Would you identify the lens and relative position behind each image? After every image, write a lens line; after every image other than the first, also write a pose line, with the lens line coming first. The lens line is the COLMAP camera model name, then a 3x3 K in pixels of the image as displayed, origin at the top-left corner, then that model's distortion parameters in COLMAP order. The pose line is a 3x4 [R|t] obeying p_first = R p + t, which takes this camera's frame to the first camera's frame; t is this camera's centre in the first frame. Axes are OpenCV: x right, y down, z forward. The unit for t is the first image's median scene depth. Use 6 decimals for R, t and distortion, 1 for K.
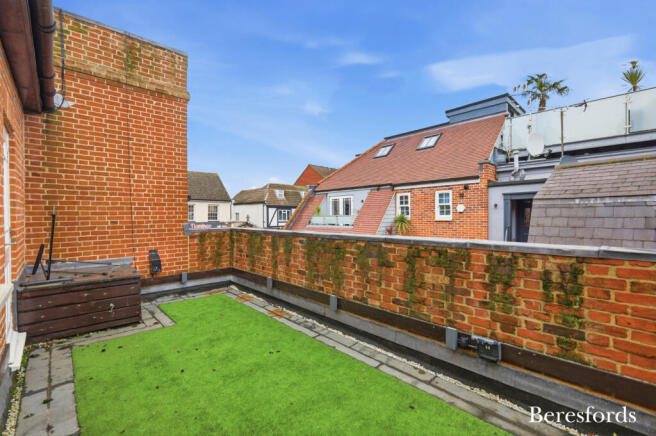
lens RADIAL K [[286.4, 0, 331.9], [0, 286.4, 213.6], [0, 0, 1]] dist [0.001589, 0.000352]
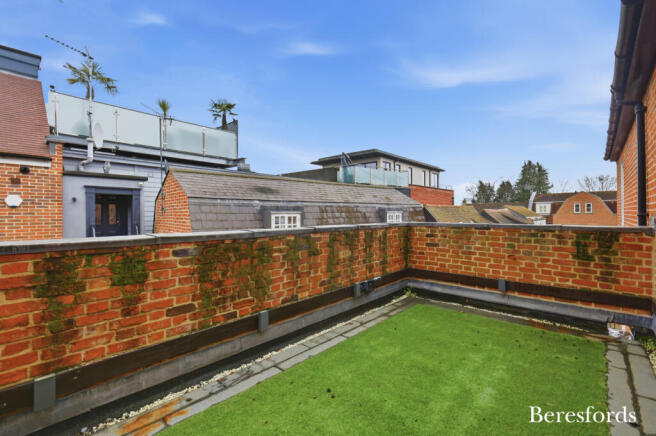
lens RADIAL K [[286.4, 0, 331.9], [0, 286.4, 213.6], [0, 0, 1]] dist [0.001589, 0.000352]
pose [[-0.071941, 0.006754, 0.997386, -0.784838], [-0.007594, 0.999944, -0.007319, 0.033008], [-0.997380, -0.008101, -0.071885, 0.902036]]
